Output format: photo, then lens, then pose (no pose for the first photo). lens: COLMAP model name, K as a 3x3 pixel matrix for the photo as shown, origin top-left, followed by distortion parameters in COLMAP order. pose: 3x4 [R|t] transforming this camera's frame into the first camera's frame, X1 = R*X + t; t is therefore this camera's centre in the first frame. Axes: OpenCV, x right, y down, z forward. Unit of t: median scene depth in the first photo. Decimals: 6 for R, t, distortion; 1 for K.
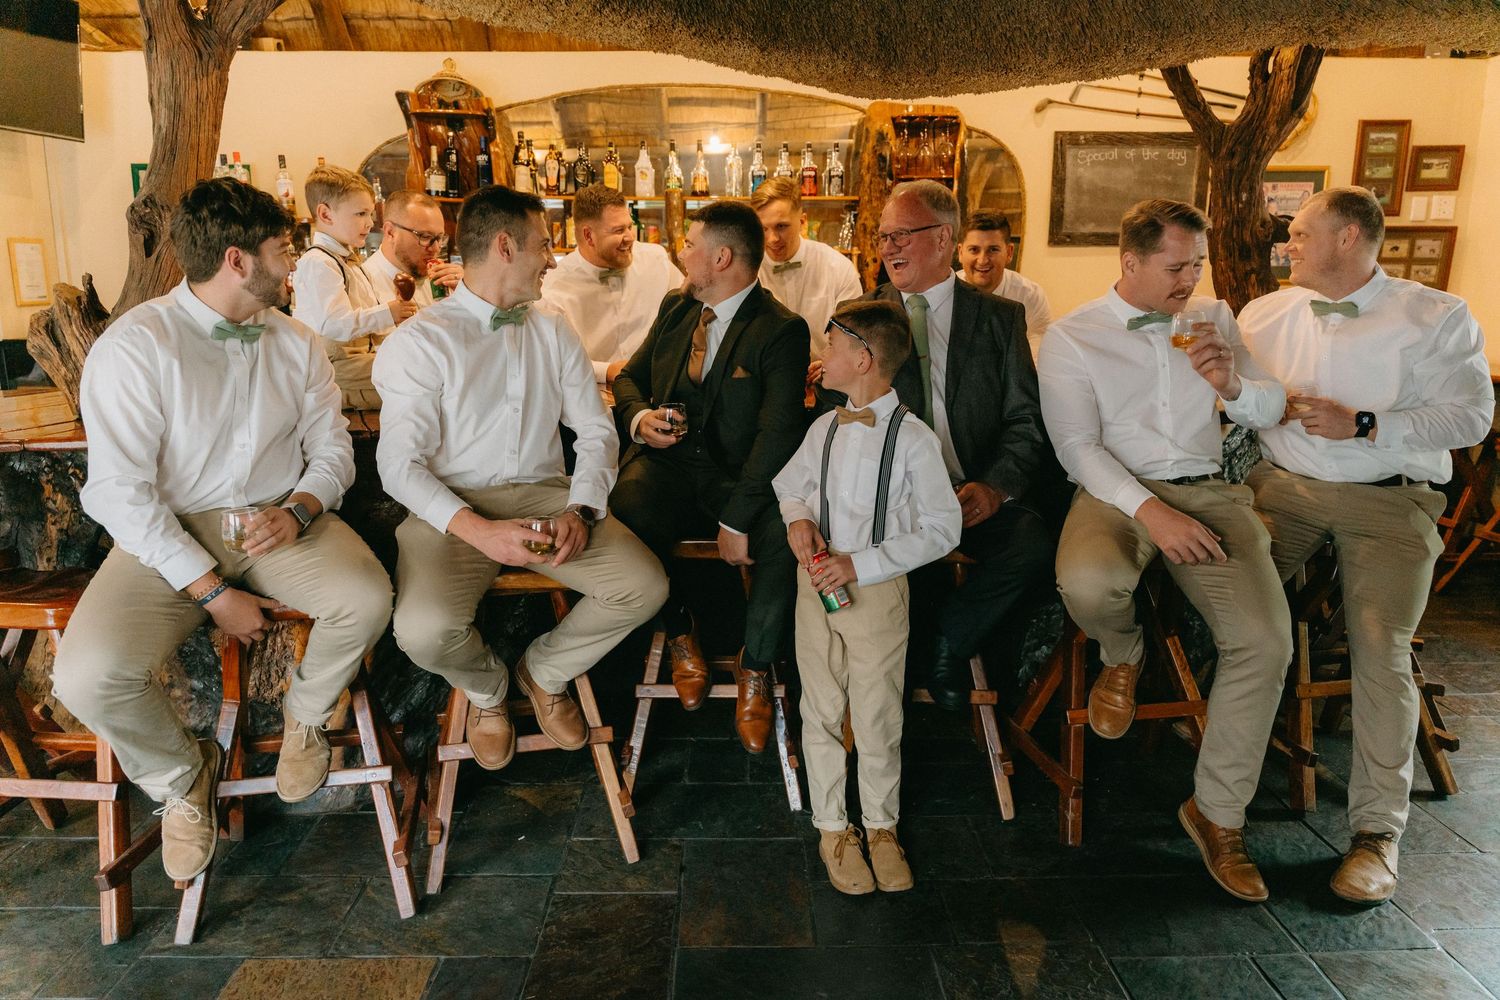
lens RADIAL K [[1044.3, 0, 737.3], [0, 1044.3, 529.6], [0, 0, 1]] dist [-0.021003, -0.002658]
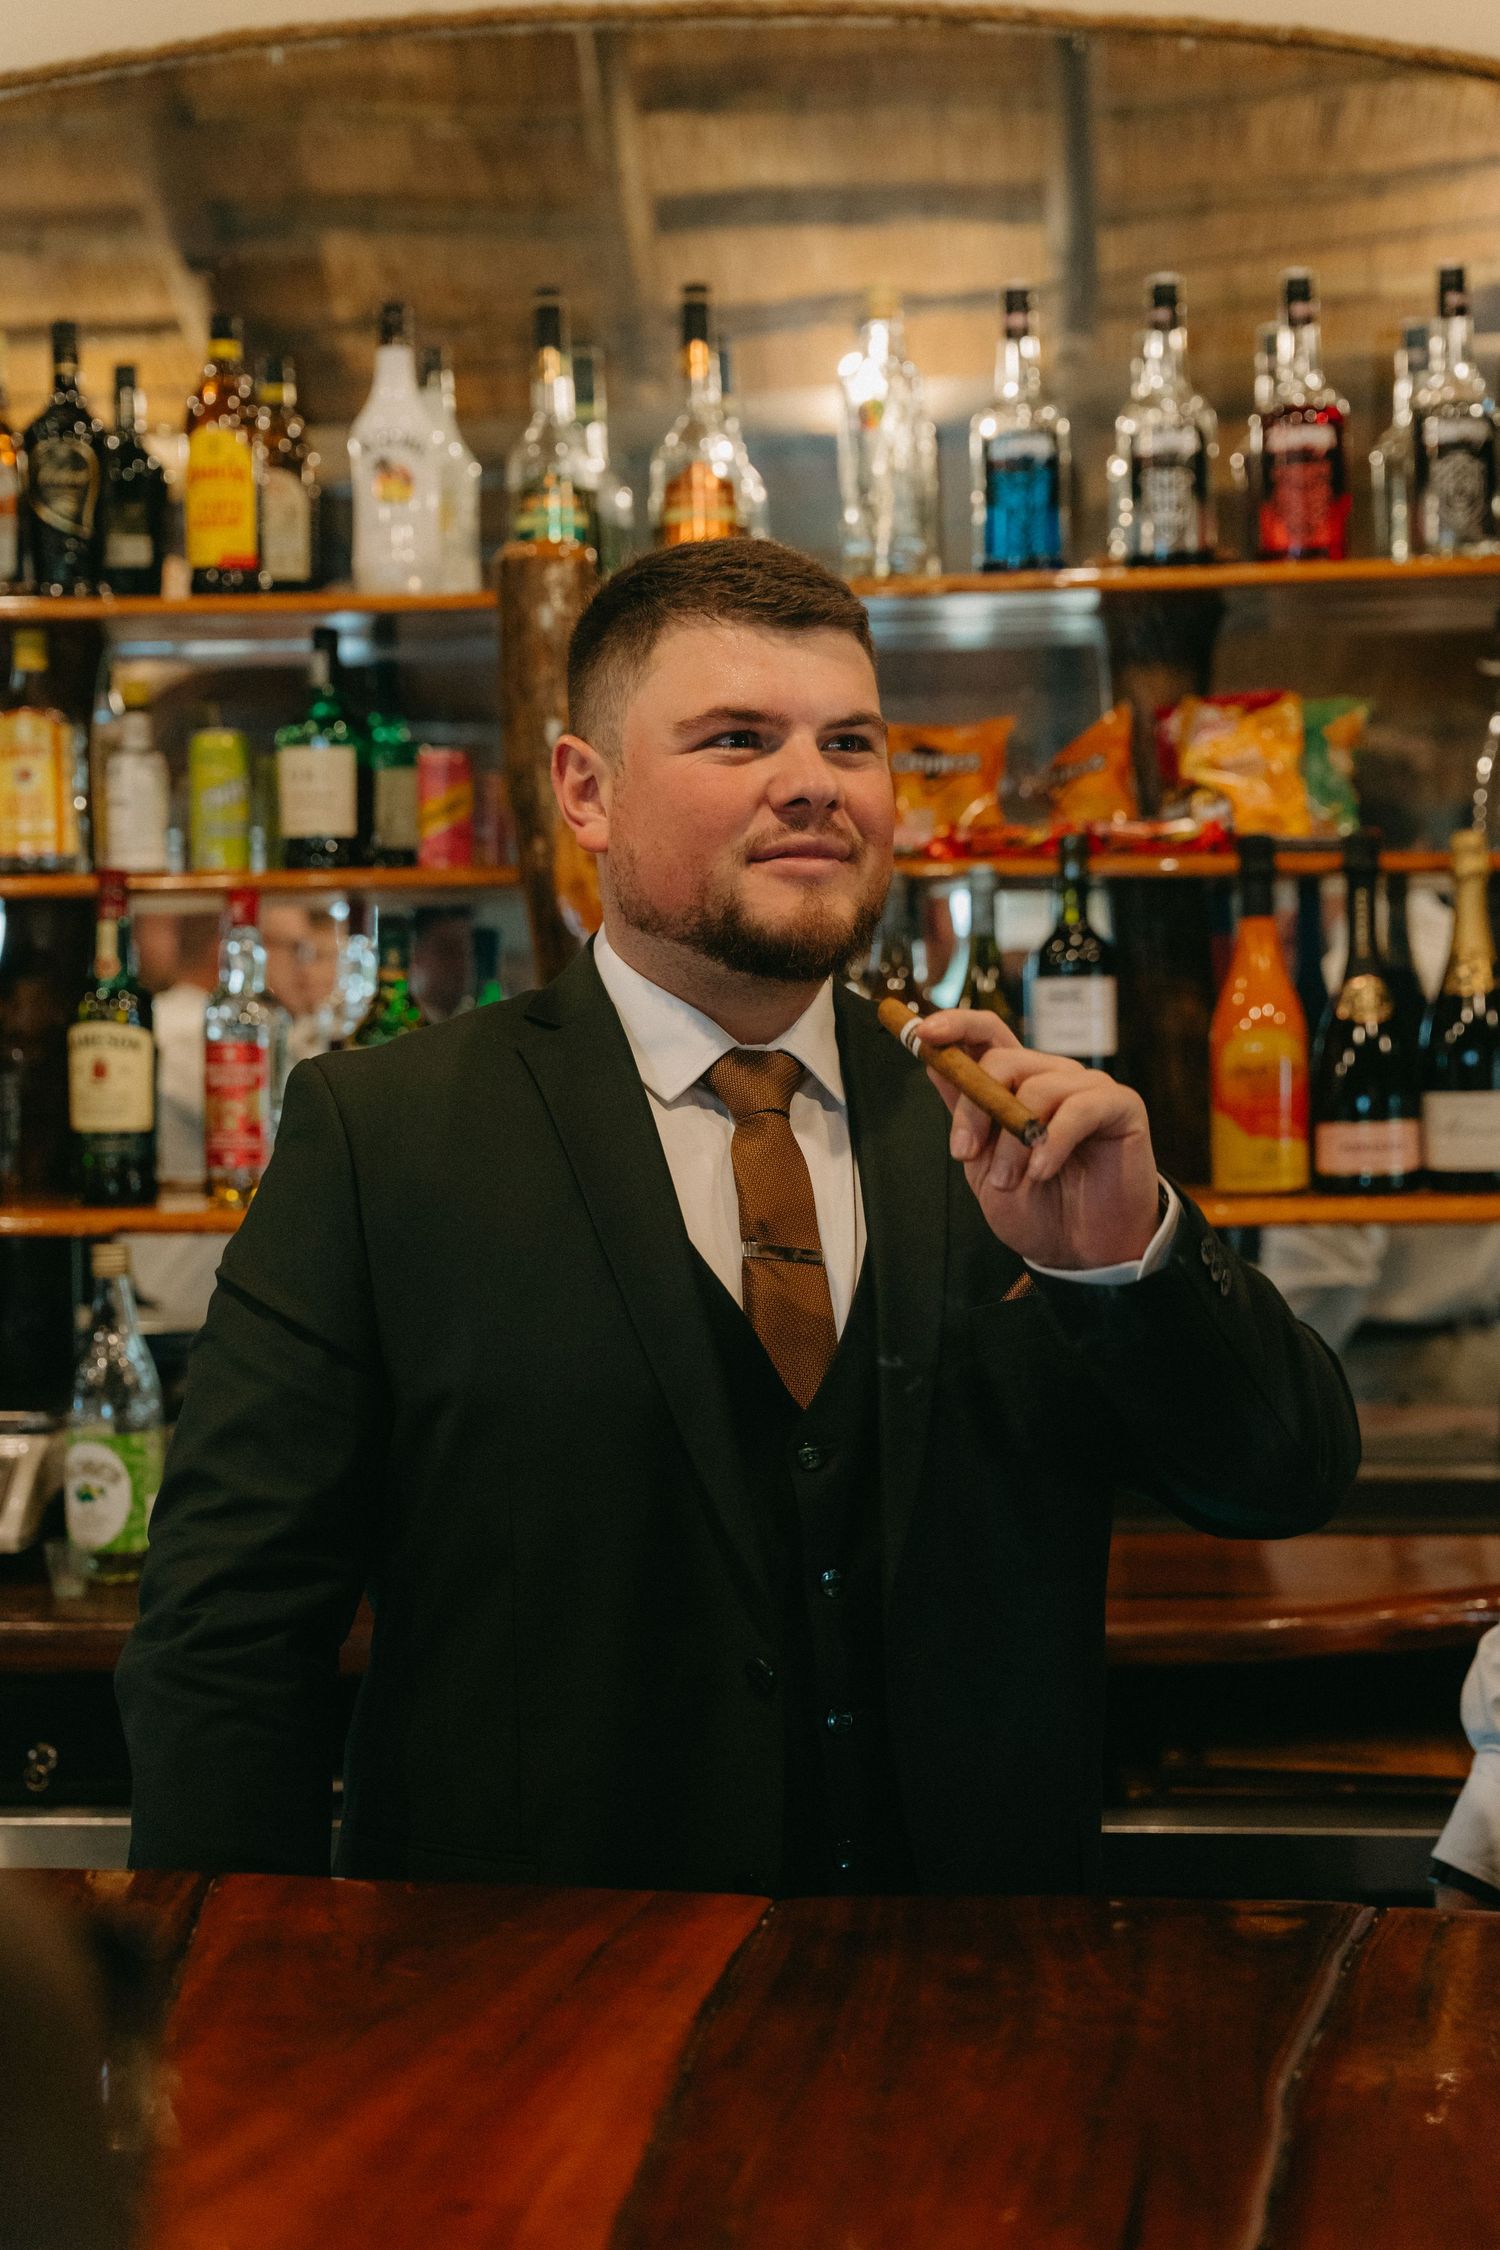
lens RADIAL K [[2980.3, 0, 756.6], [0, 2980.3, 1132.7], [0, 0, 1]] dist [0.035602, 0.000000]
pose [[0.993609, -0.009991, -0.112431, 0.046486], [-0.007710, 0.987741, -0.155911, -0.204453], [0.112611, 0.155781, 0.981352, 0.719376]]
